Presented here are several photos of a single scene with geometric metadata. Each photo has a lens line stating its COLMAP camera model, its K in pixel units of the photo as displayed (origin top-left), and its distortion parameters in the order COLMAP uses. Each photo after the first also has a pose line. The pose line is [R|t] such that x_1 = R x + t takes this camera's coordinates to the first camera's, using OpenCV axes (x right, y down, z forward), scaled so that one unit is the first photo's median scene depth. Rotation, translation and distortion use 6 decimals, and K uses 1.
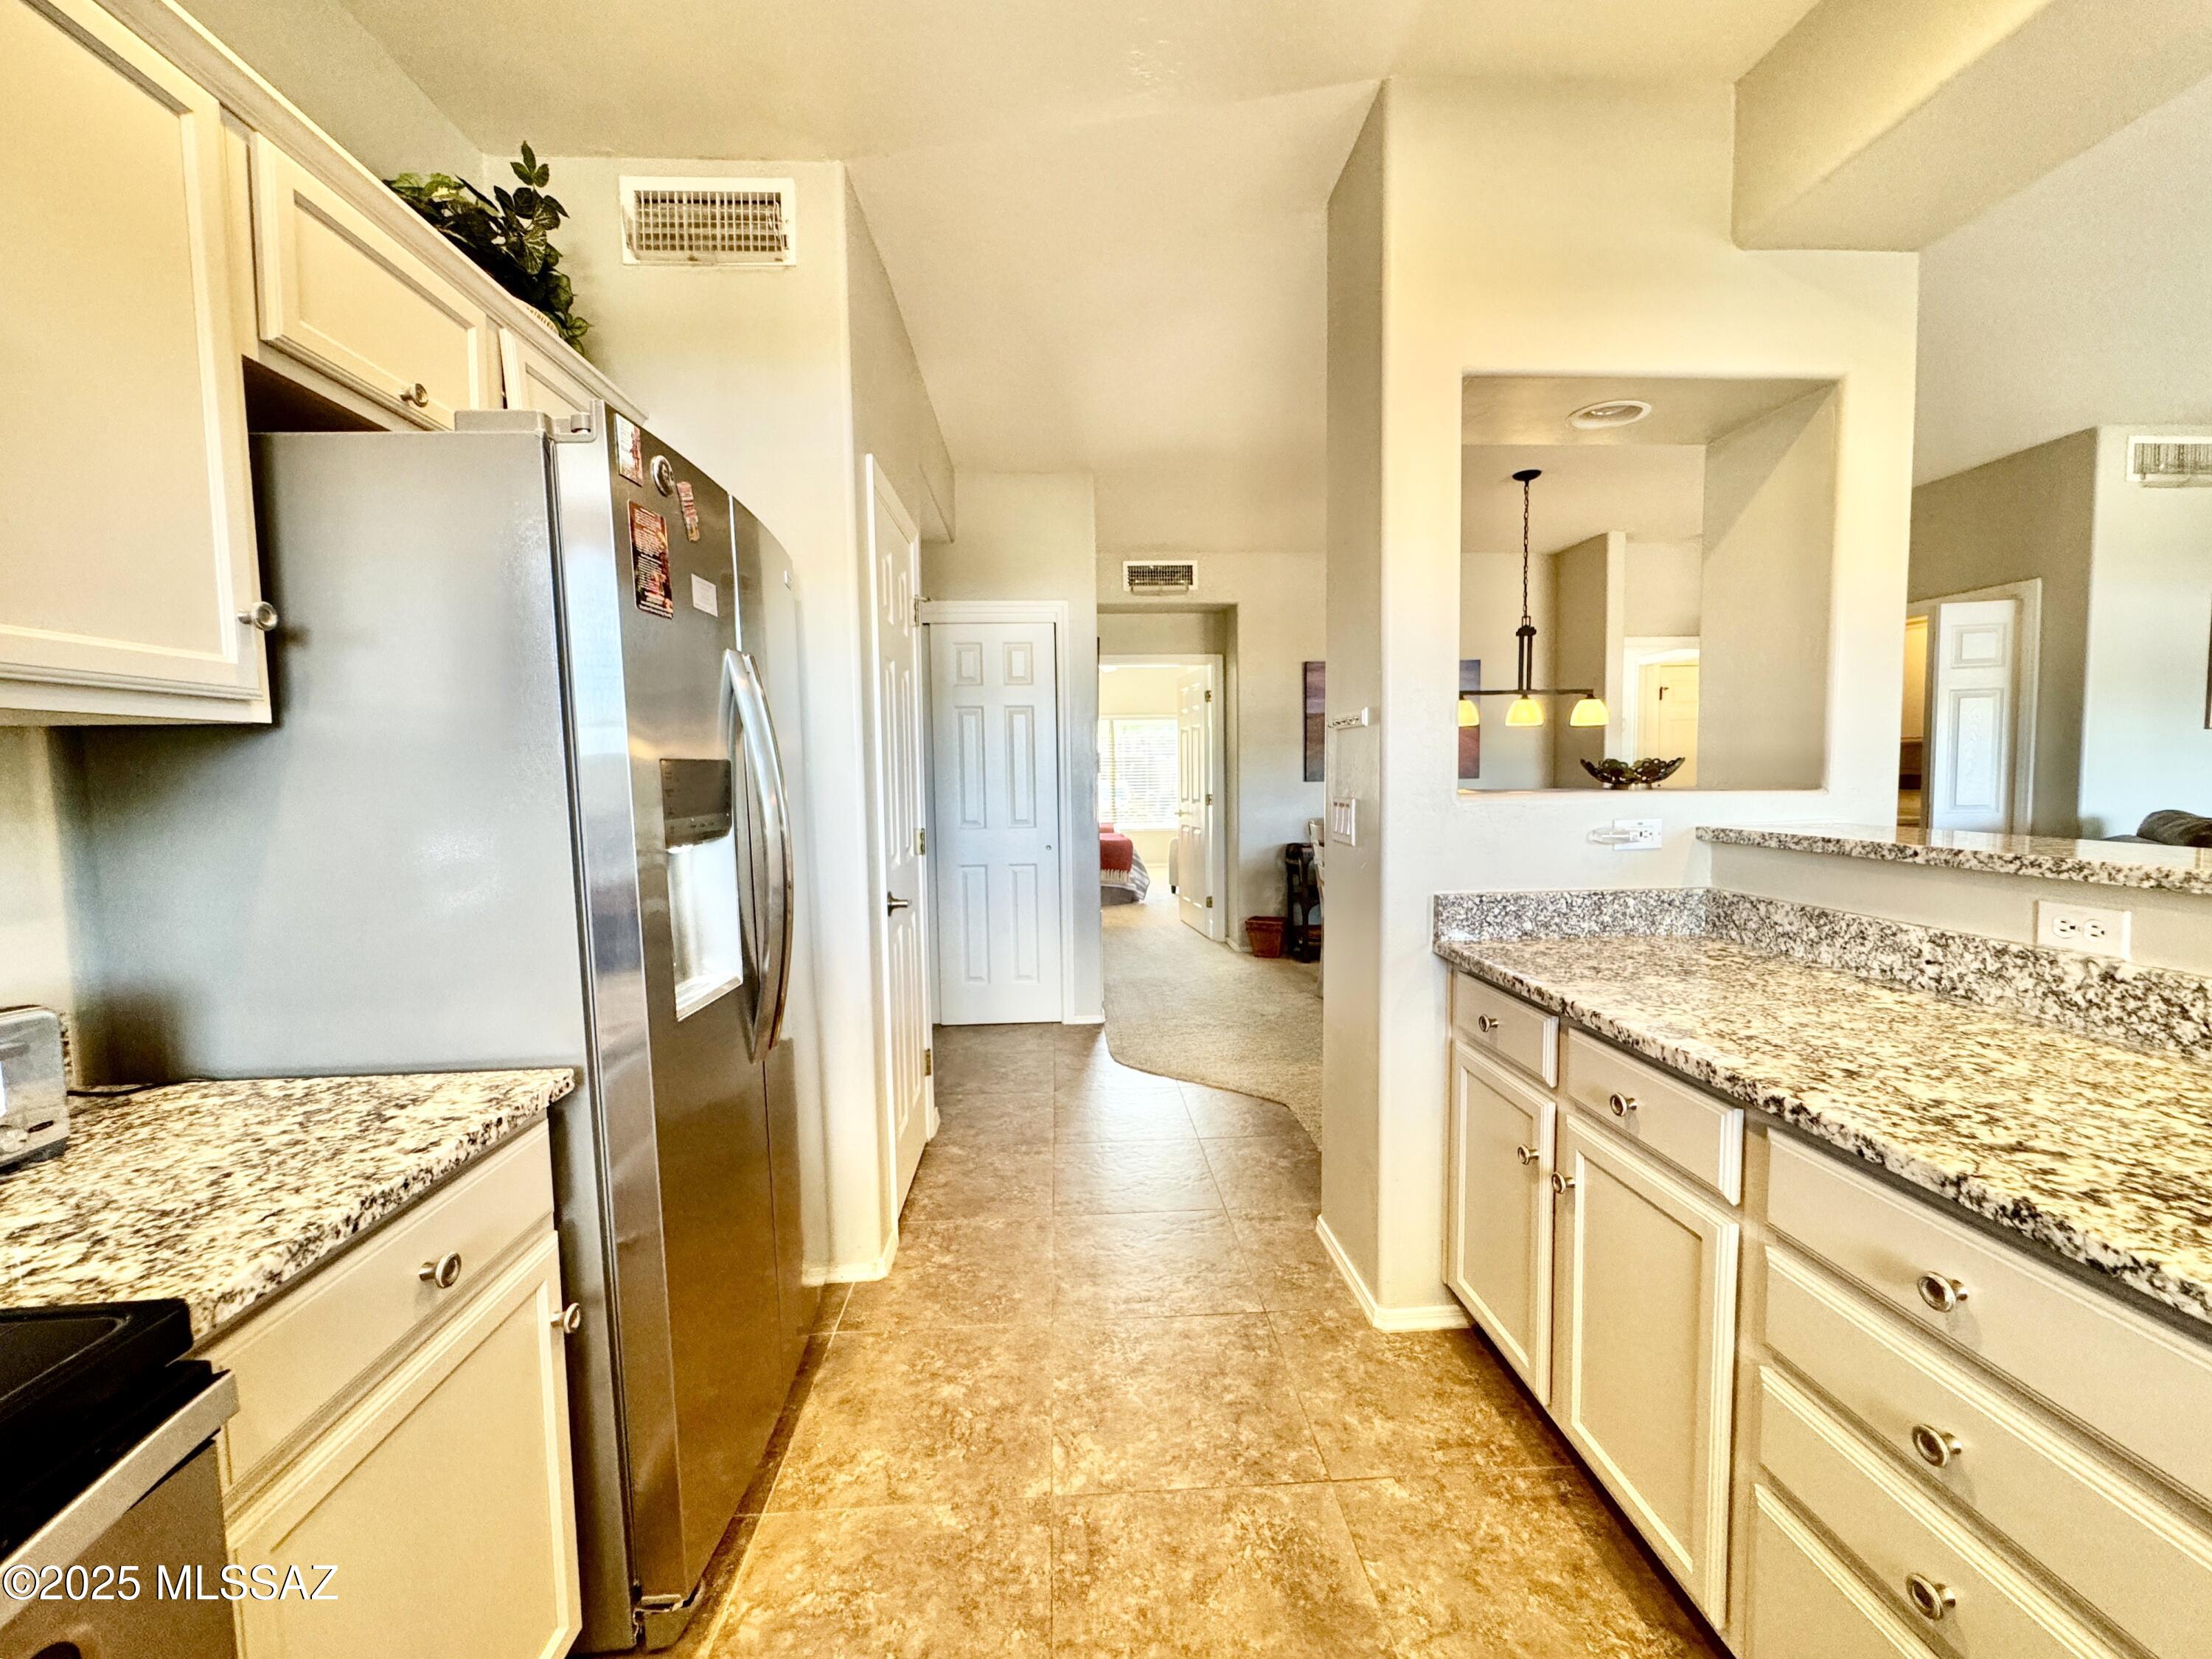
lens RADIAL K [[894.6, 0, 1105.7], [0, 894.6, 824.8], [0, 0, 1]] dist [-0.001402, 0.000124]
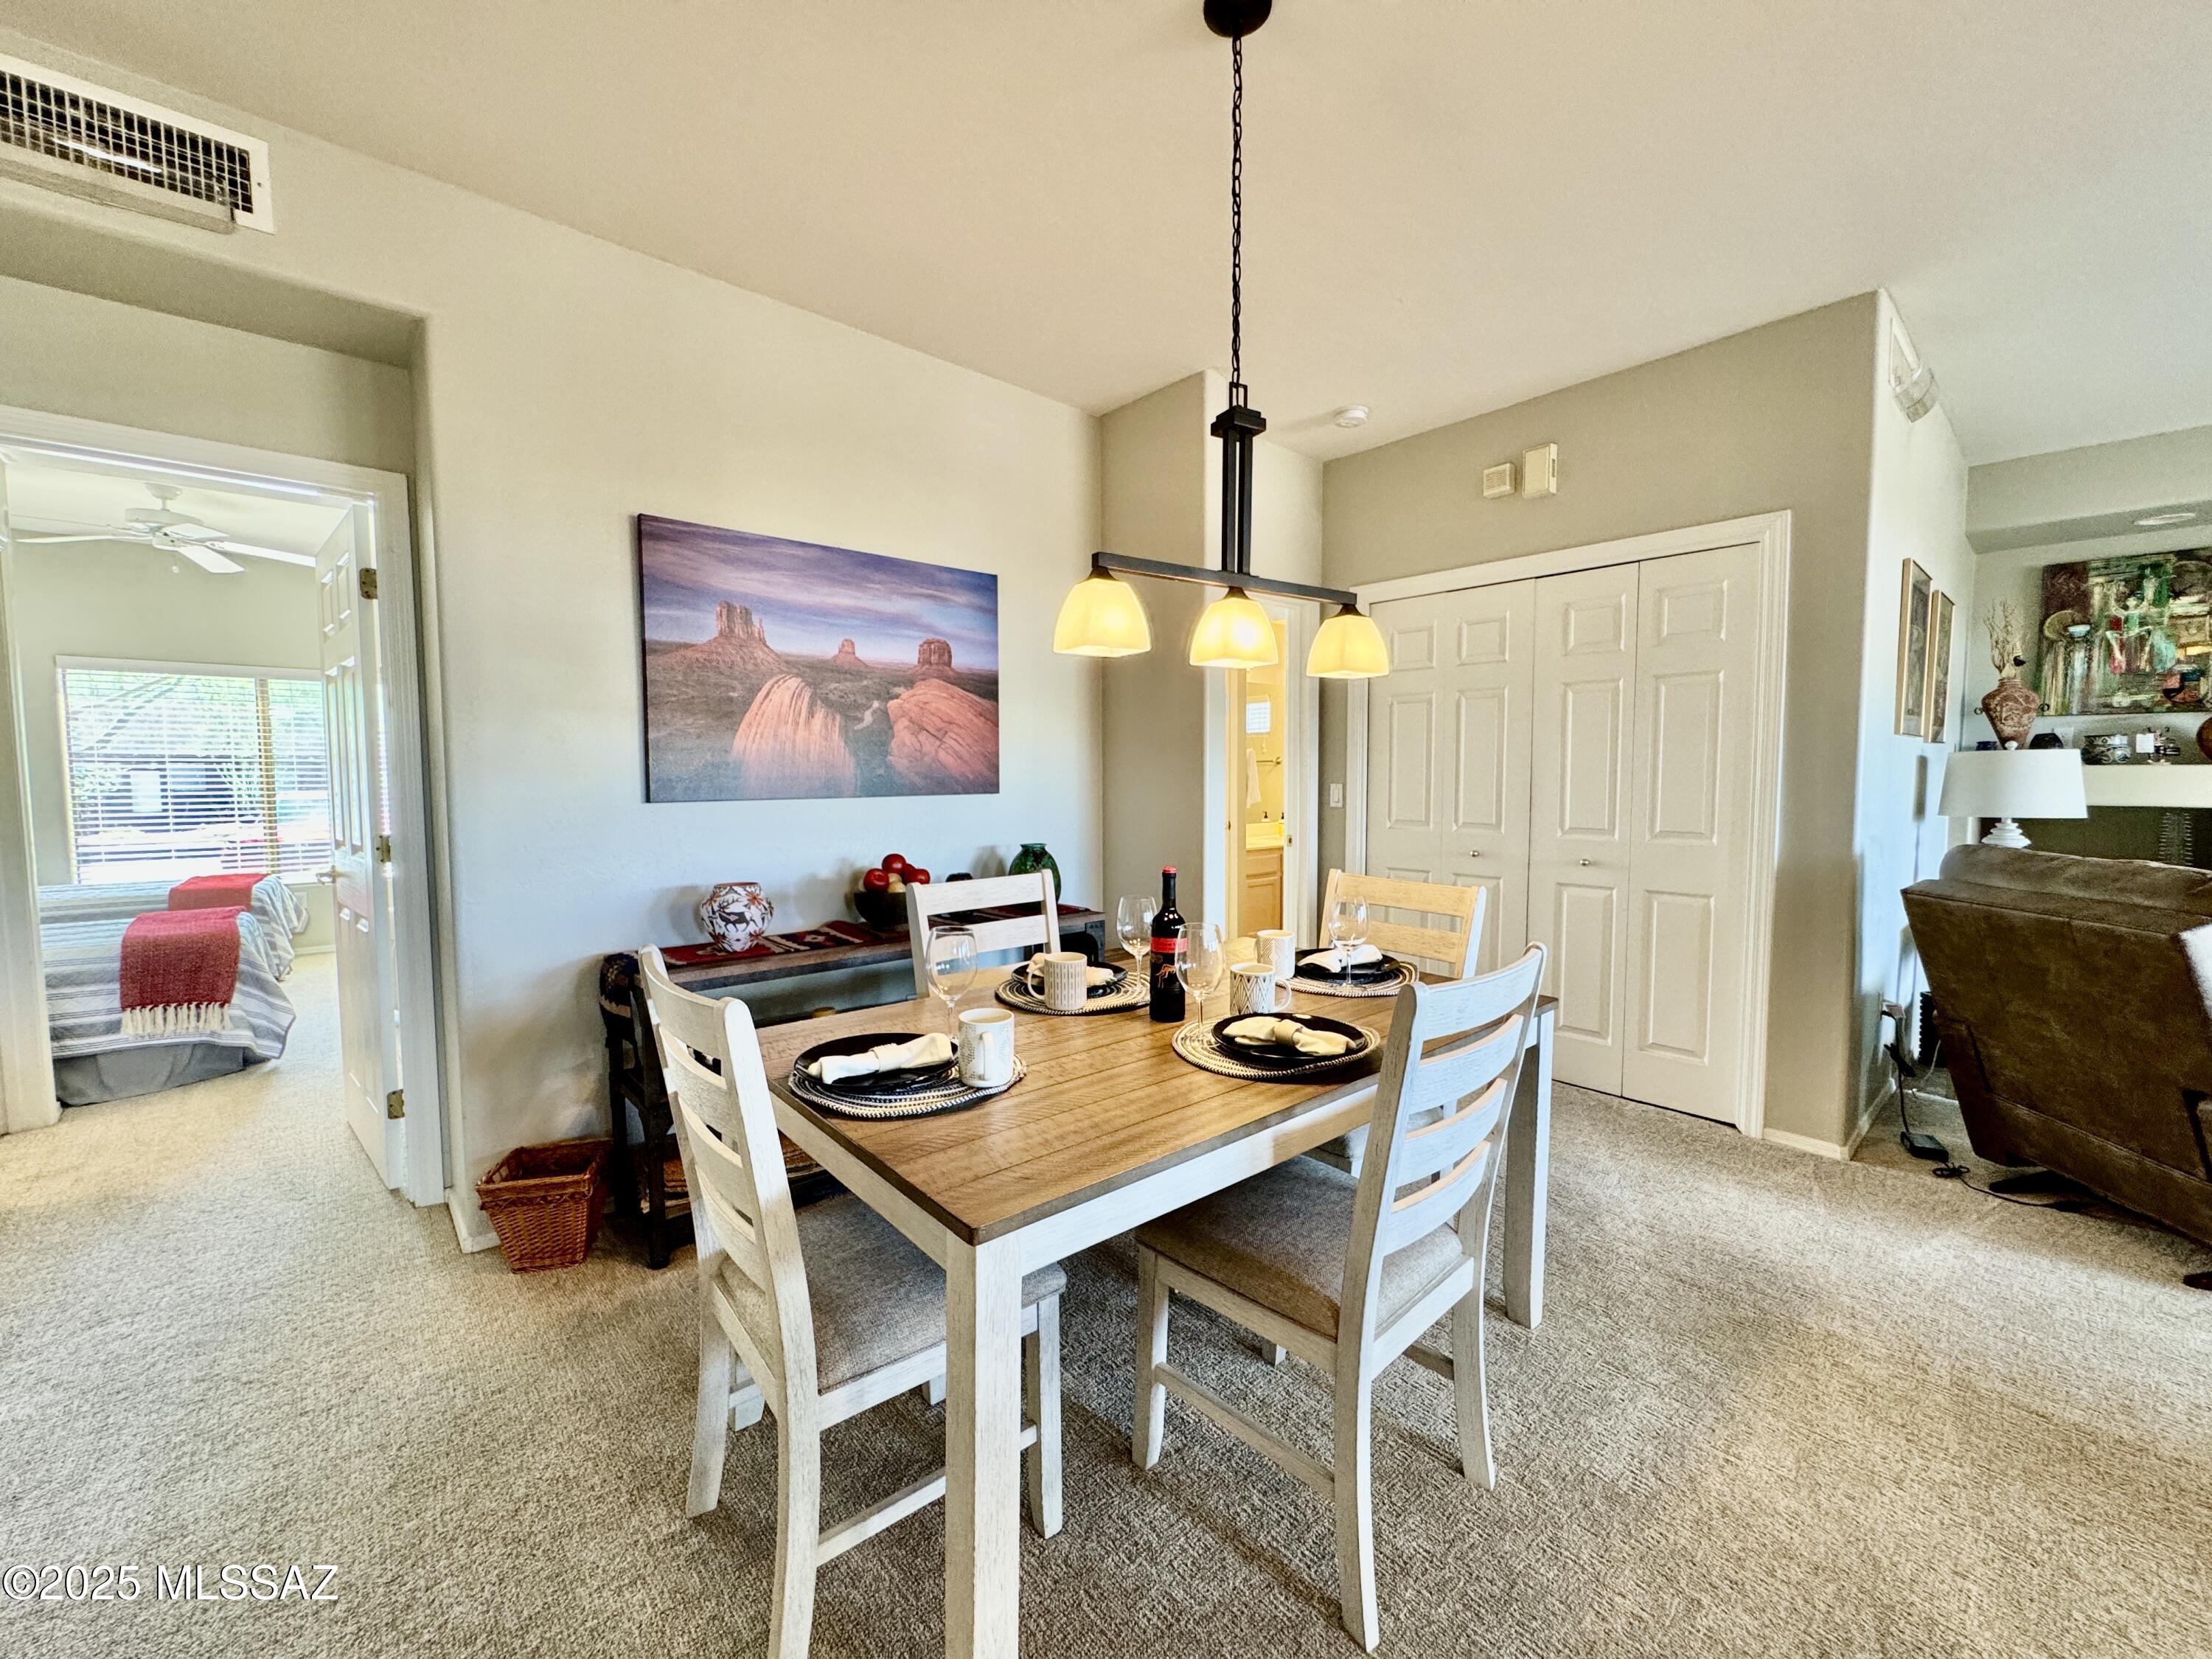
lens RADIAL K [[894.6, 0, 1105.7], [0, 894.6, 824.8], [0, 0, 1]] dist [-0.001402, 0.000124]
pose [[0.777909, -0.023783, 0.627927, 0.124098], [0.032661, 0.999463, -0.002607, -0.029621], [-0.627527, 0.022537, 0.778268, 0.529546]]
